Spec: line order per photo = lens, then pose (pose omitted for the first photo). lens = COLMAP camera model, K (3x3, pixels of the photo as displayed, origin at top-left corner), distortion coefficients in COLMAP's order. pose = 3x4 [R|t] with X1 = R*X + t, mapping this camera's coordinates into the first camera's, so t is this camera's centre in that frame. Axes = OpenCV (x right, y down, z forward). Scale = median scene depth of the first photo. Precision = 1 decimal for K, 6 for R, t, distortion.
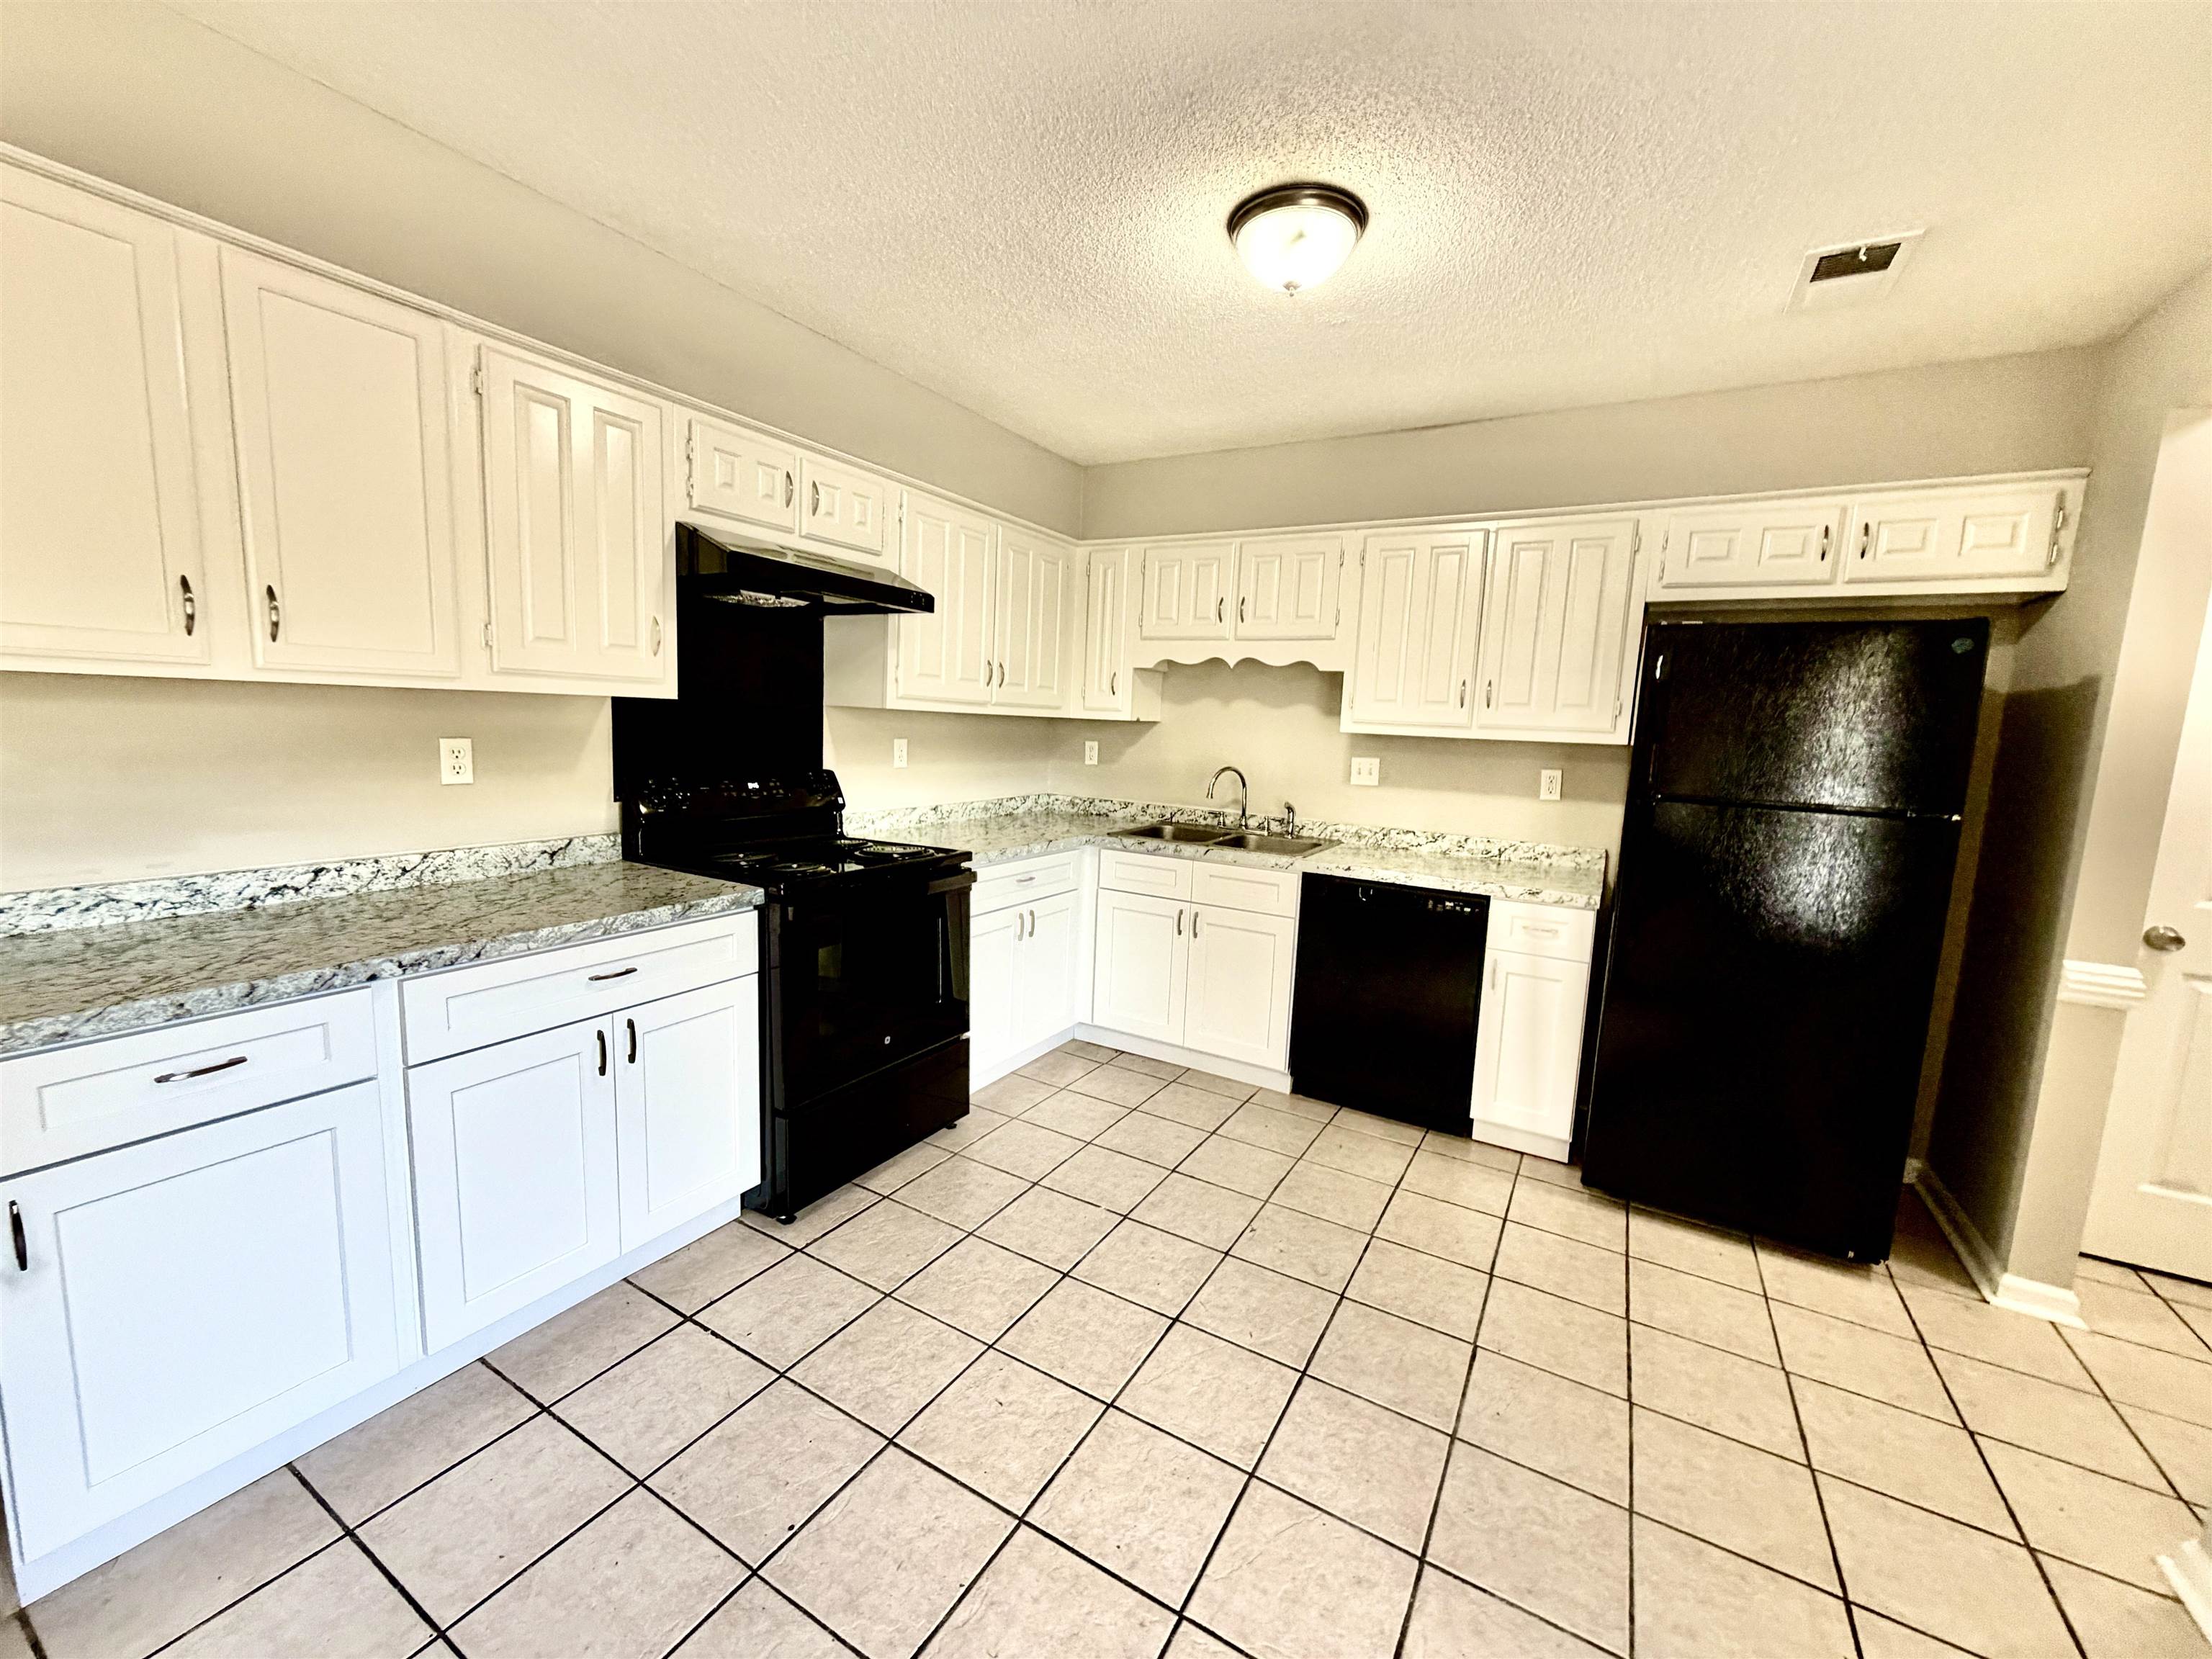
lens RADIAL K [[896.9, 0, 1102.1], [0, 896.9, 833.0], [0, 0, 1]] dist [-0.000838, -0.000246]
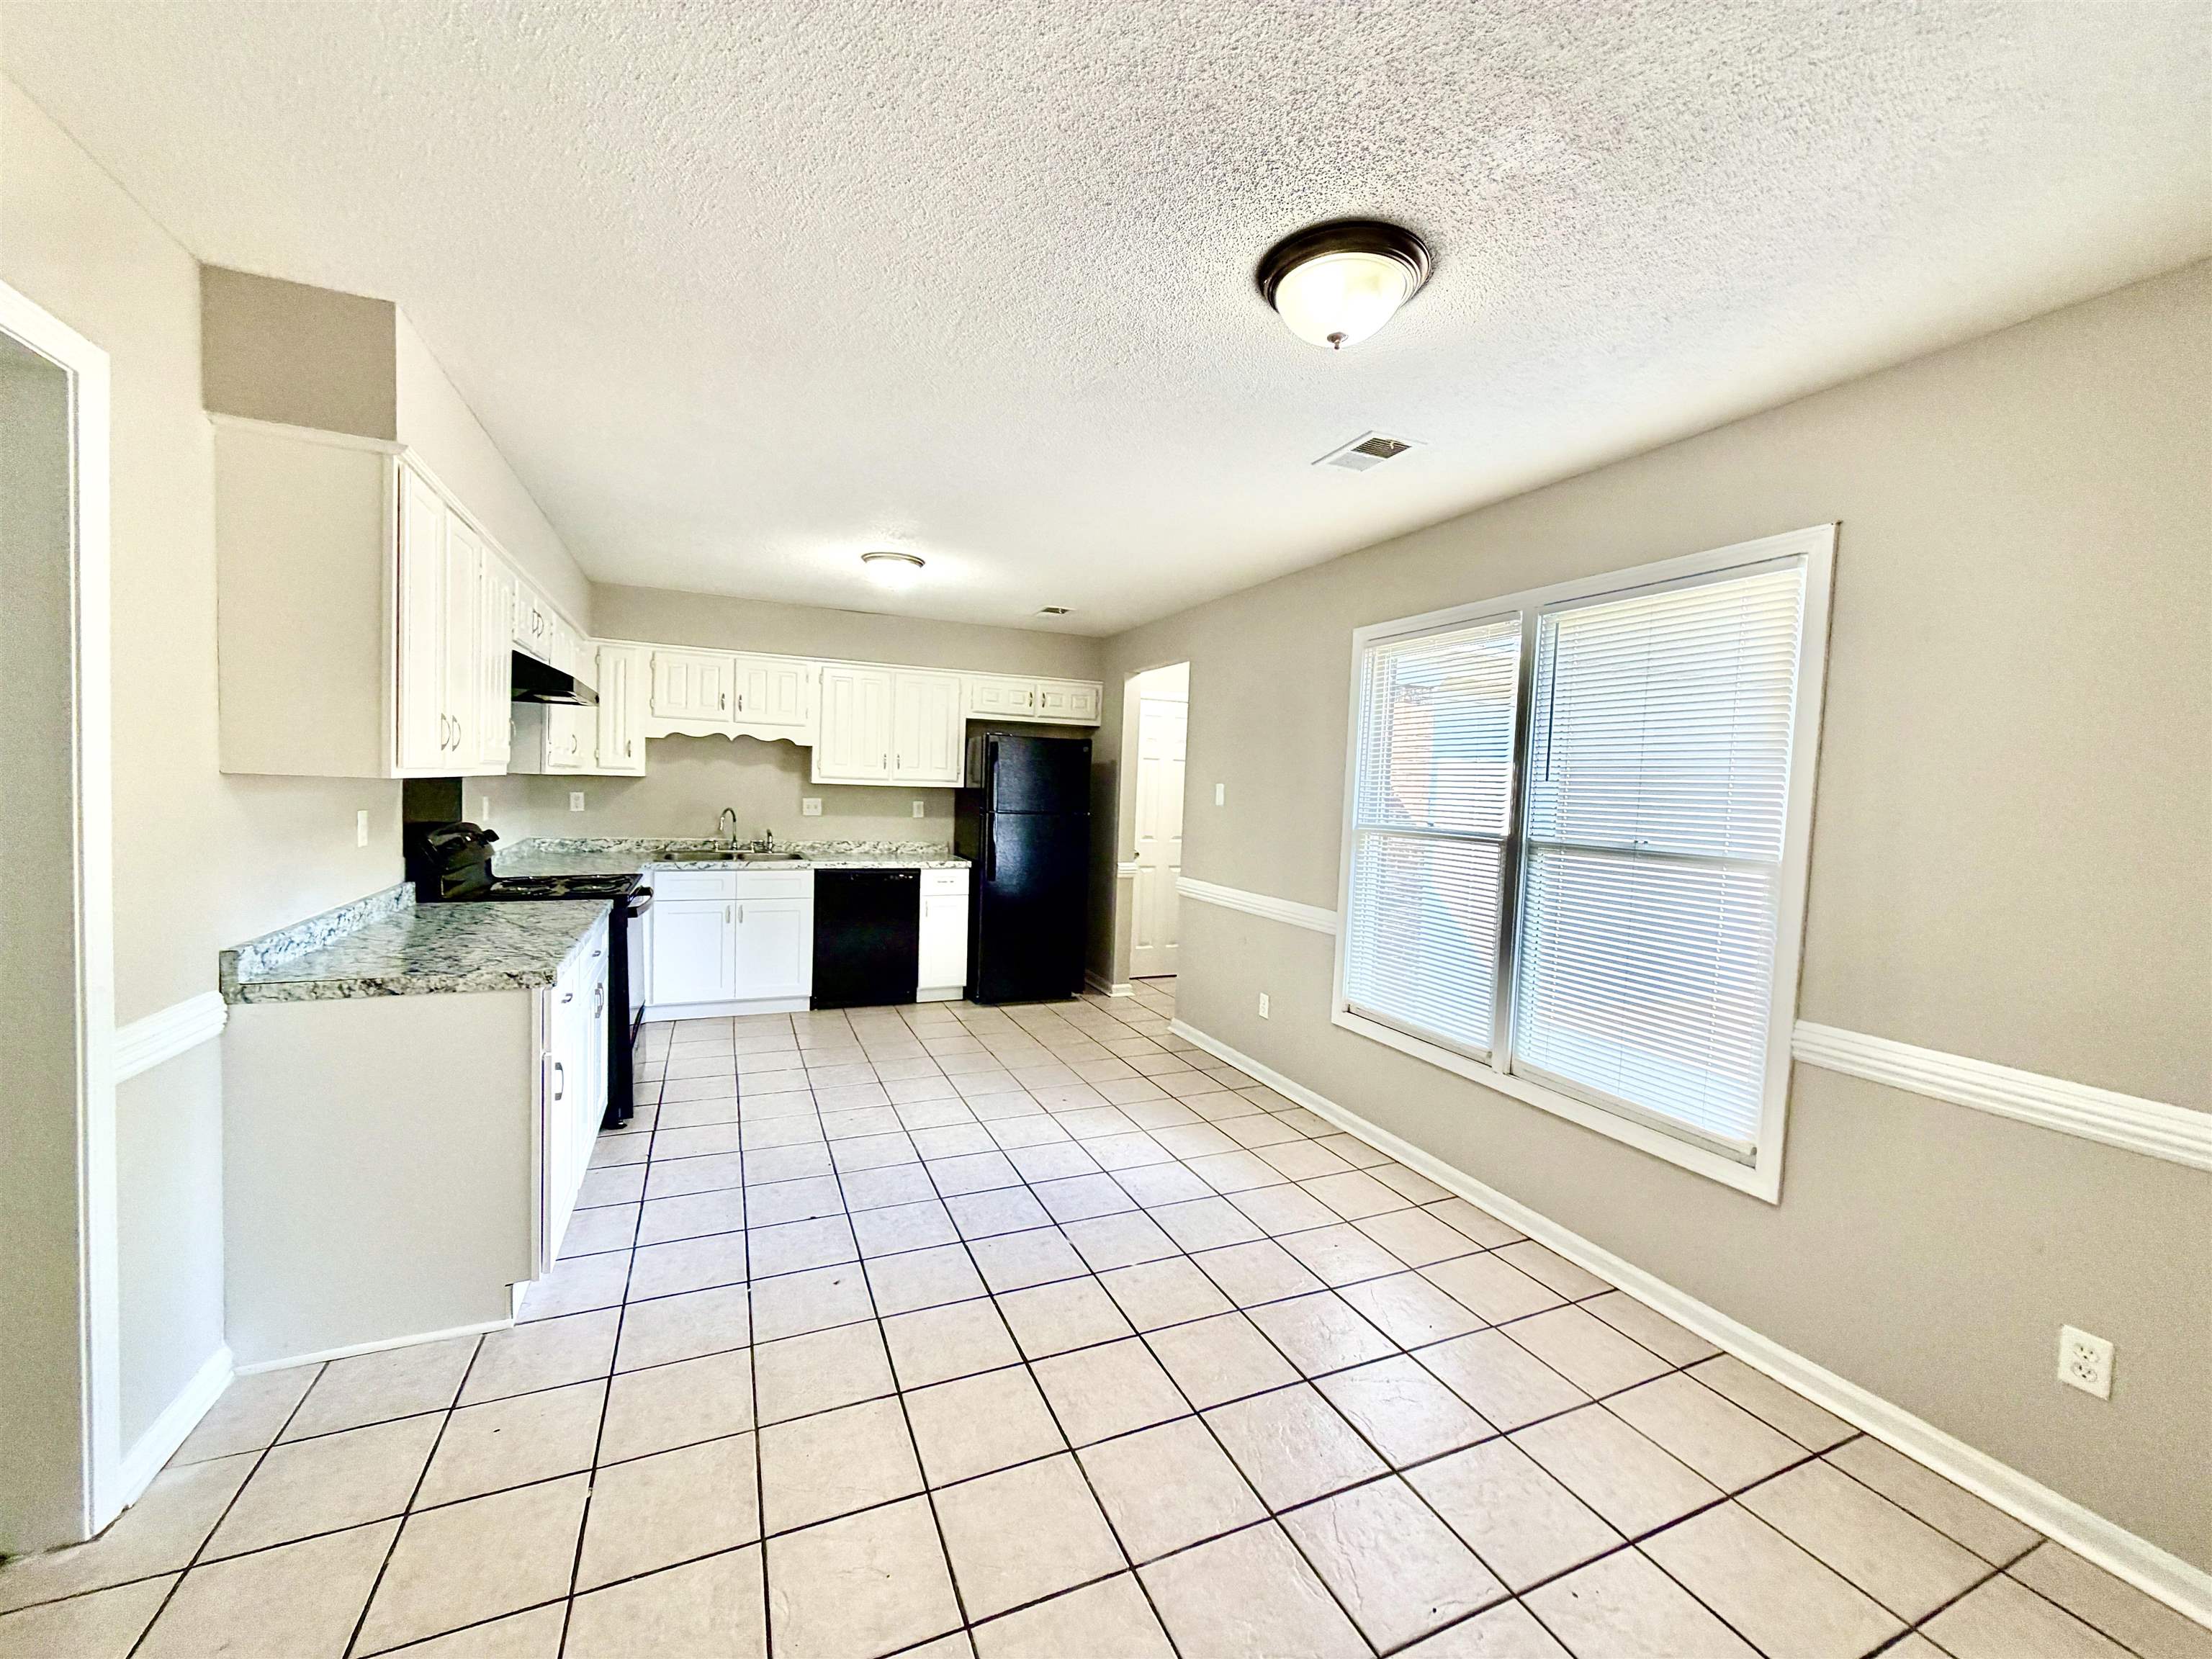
lens RADIAL K [[877.4, 0, 1114.6], [0, 877.4, 829.6], [0, 0, 1]] dist [0.001102, 0.000029]
pose [[0.575365, -0.064402, 0.815357, -0.730918], [0.096046, 0.995318, 0.010841, 0.007099], [-0.812238, 0.072075, 0.578857, -0.363269]]
